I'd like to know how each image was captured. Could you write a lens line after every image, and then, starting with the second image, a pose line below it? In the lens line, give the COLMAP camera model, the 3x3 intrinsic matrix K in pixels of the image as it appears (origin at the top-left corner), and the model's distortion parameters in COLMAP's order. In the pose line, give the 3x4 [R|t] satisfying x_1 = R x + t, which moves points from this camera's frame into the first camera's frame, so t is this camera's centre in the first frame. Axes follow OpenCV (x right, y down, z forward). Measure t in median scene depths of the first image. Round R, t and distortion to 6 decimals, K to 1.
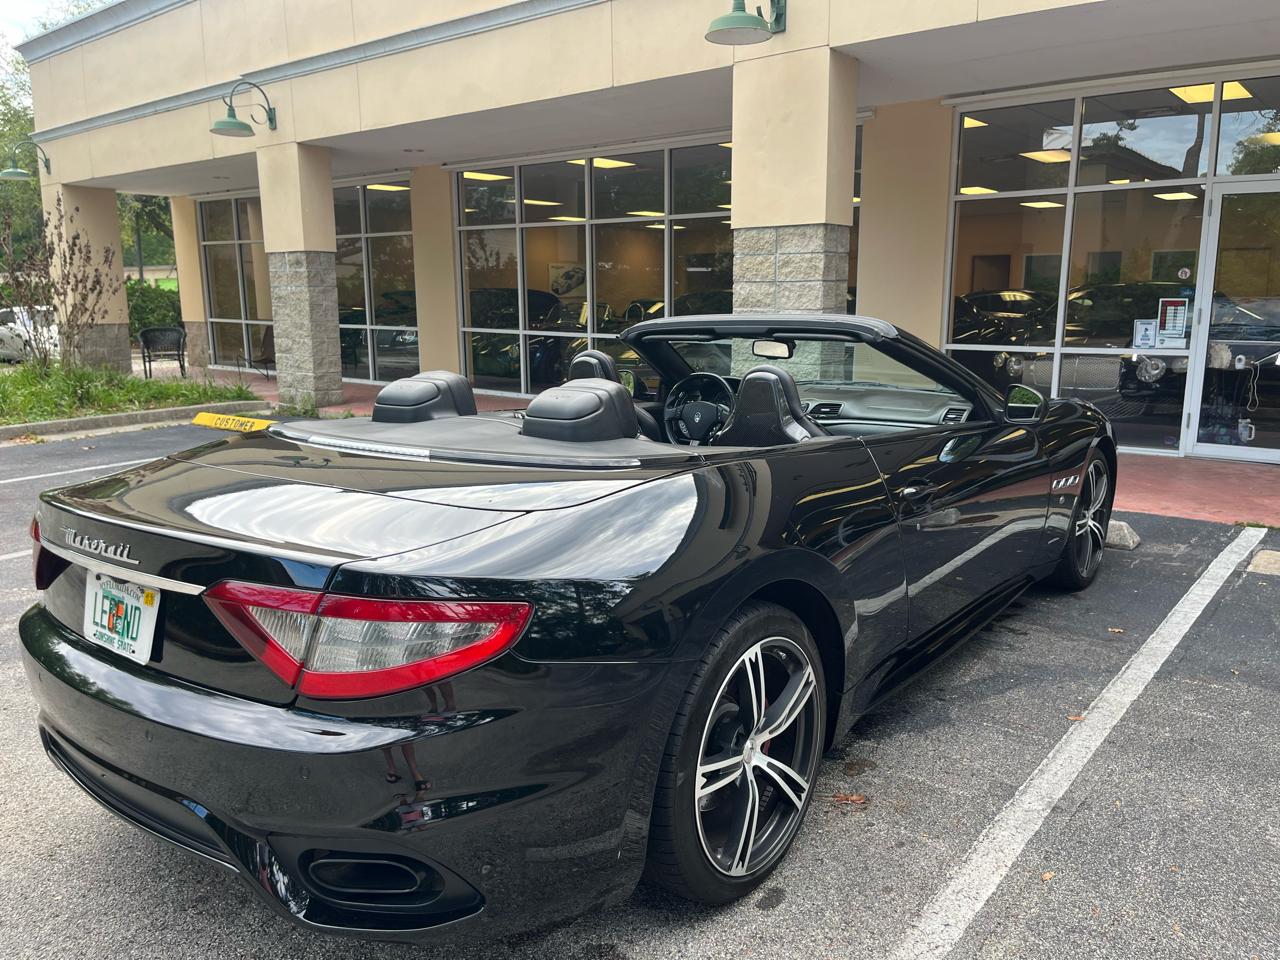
lens RADIAL K [[968.6, 0, 644.2], [0, 968.6, 481.2], [0, 0, 1]] dist [0.066791, -0.090130]
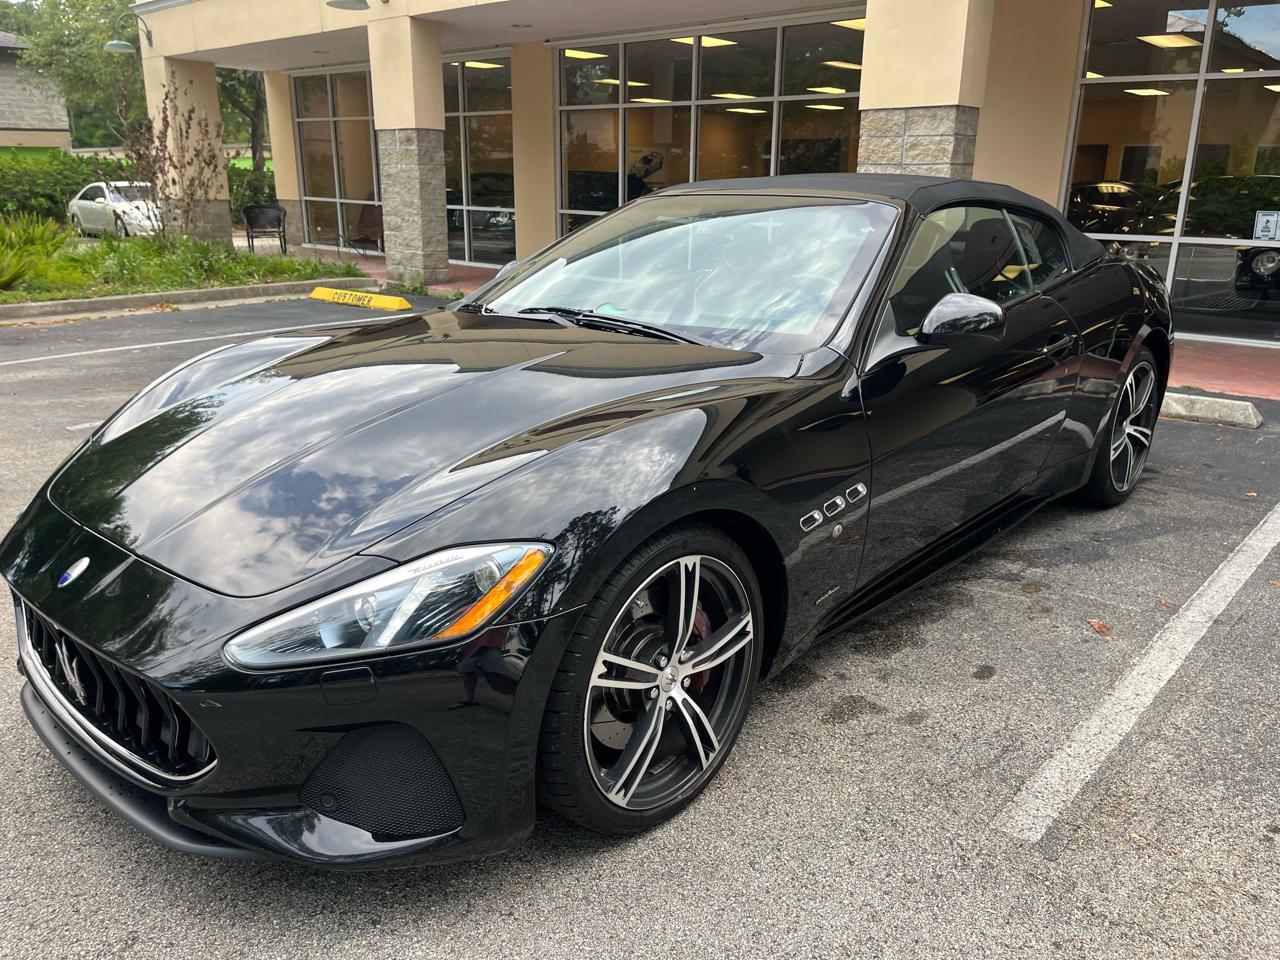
lens RADIAL K [[968.6, 0, 644.1], [0, 968.6, 481.5], [0, 0, 1]] dist [0.066791, -0.090130]
pose [[0.998278, 0.033414, -0.048213, -0.069820], [-0.028068, 0.993798, 0.107598, 0.020821], [0.051509, -0.106060, 0.993025, -0.058682]]
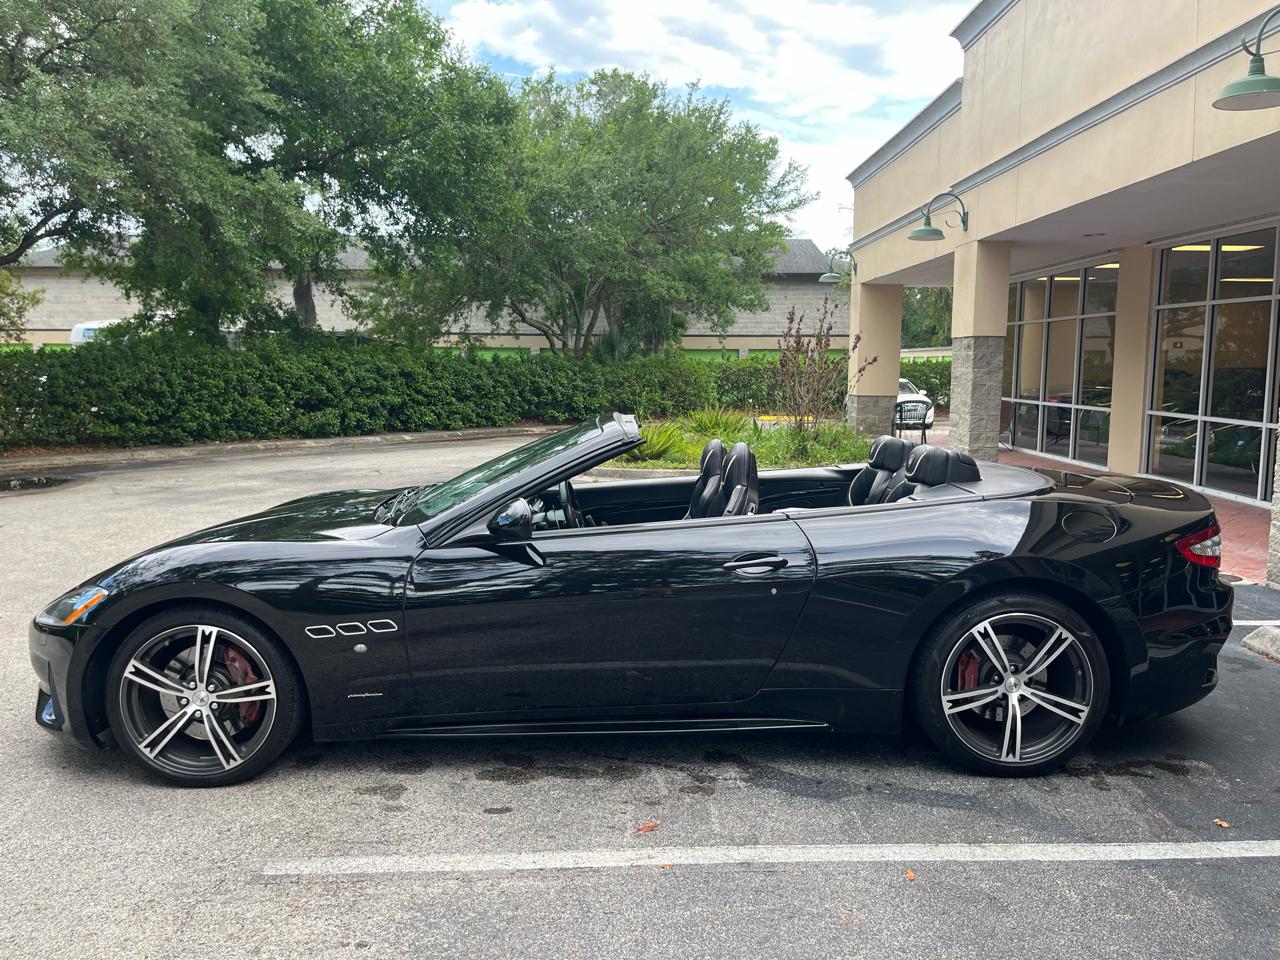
lens RADIAL K [[968.6, 0, 648.6], [0, 968.6, 476.7], [0, 0, 1]] dist [0.066791, -0.090130]
pose [[0.644595, 0.095024, -0.758596, 0.384573], [-0.152145, 0.988343, -0.005479, -0.026569], [0.749232, 0.118949, 0.651538, 0.045797]]
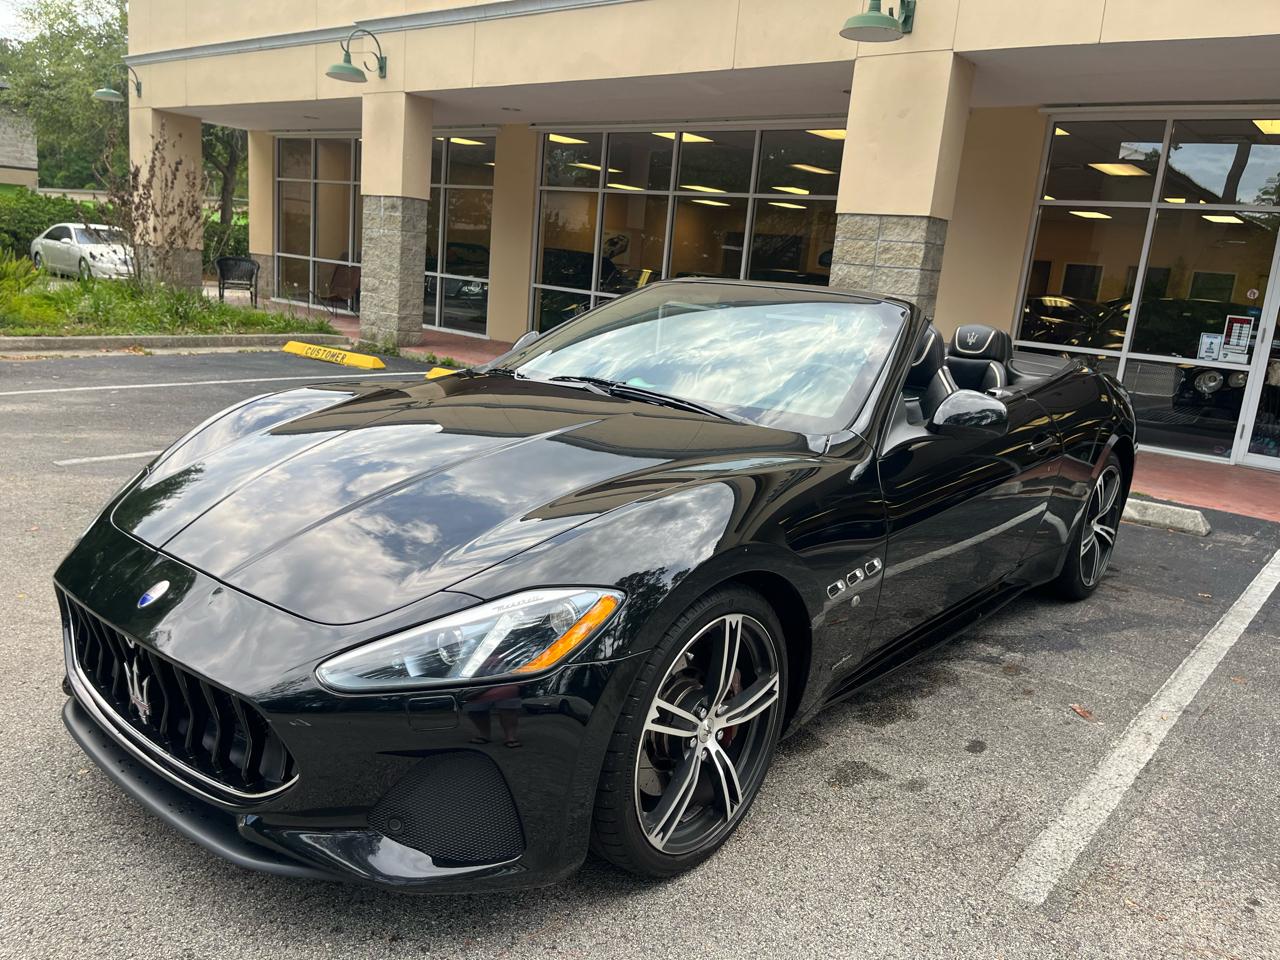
lens RADIAL K [[968.6, 0, 626.7], [0, 968.6, 480.8], [0, 0, 1]] dist [0.066791, -0.090130]
pose [[0.995556, 0.093800, -0.008345, -0.100638], [-0.093540, 0.995239, 0.027391, 0.025261], [0.010874, -0.026488, 0.999590, -0.080244]]
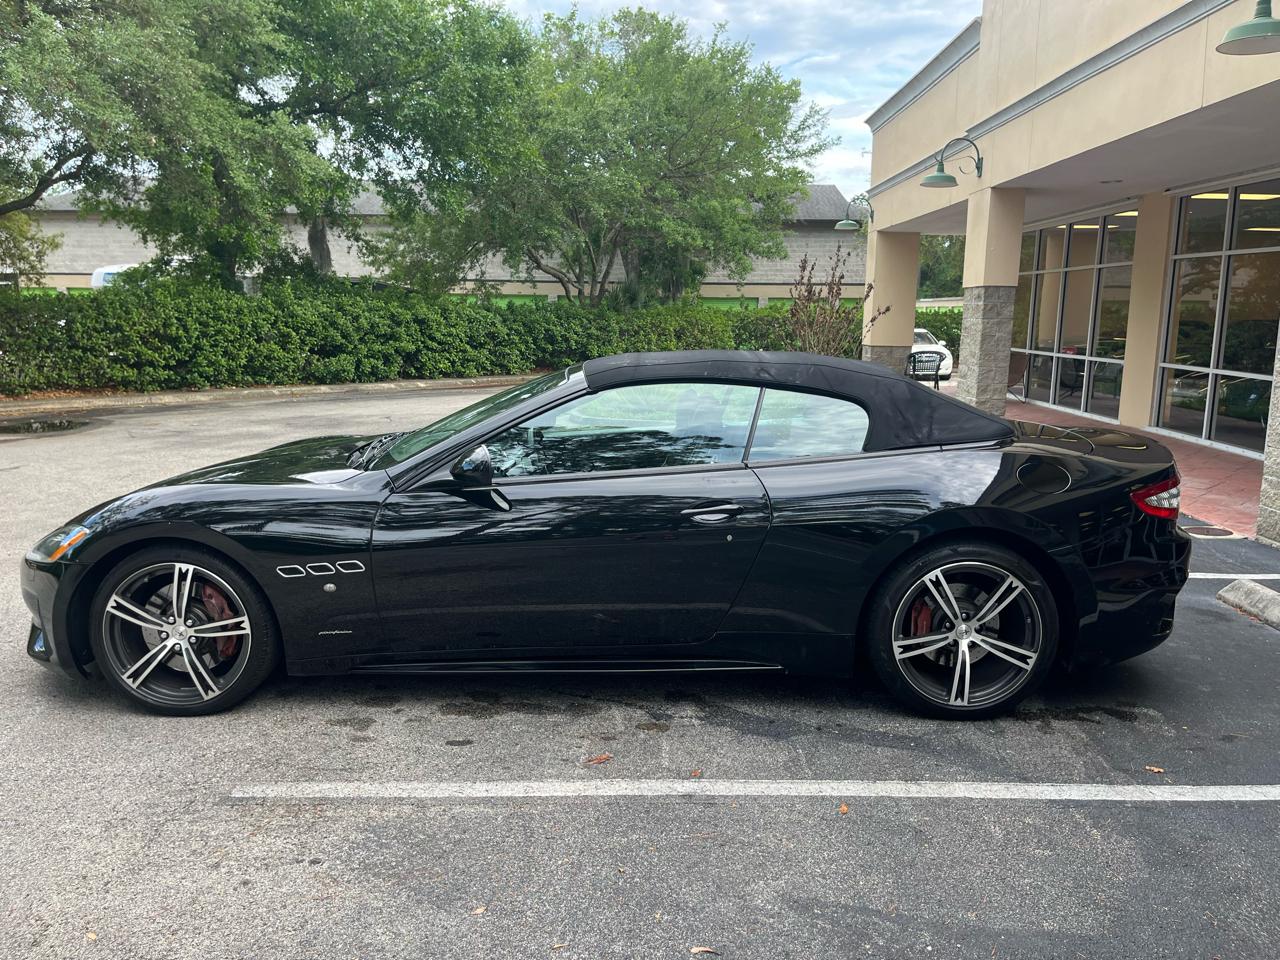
lens RADIAL K [[968.6, 0, 644.5], [0, 968.6, 480.3], [0, 0, 1]] dist [0.066791, -0.090130]
pose [[0.622957, 0.144242, -0.768843, 0.410142], [-0.161807, 0.985357, 0.053758, -0.030548], [0.765339, 0.090915, 0.637174, 0.061287]]
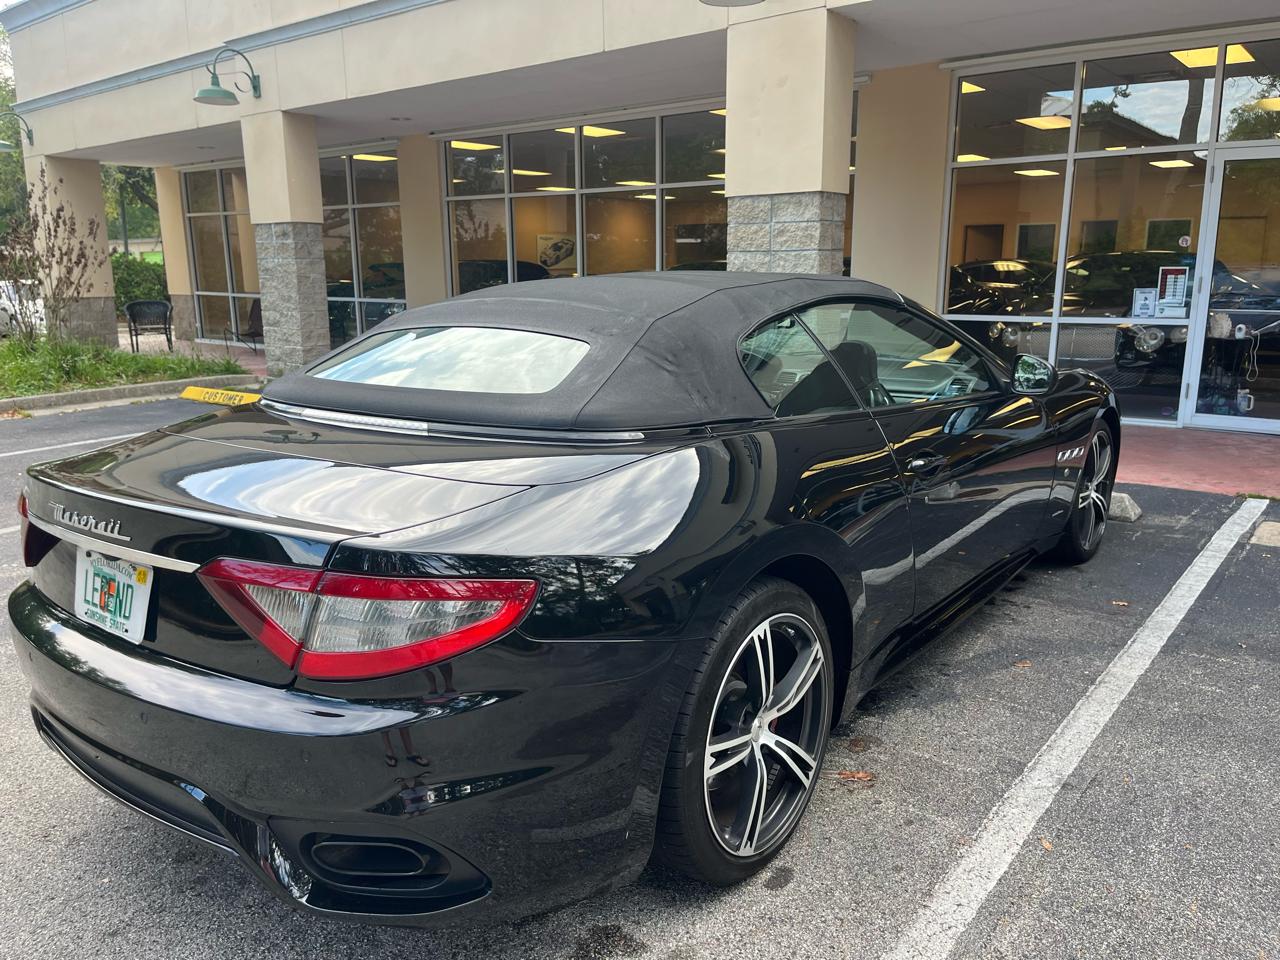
lens RADIAL K [[968.6, 0, 632.1], [0, 968.6, 481.3], [0, 0, 1]] dist [0.066791, -0.090130]
pose [[0.999994, -0.003307, -0.000870, -0.004530], [0.003330, 0.999615, 0.027564, 0.000156], [0.000779, -0.027566, 0.999620, 0.008262]]
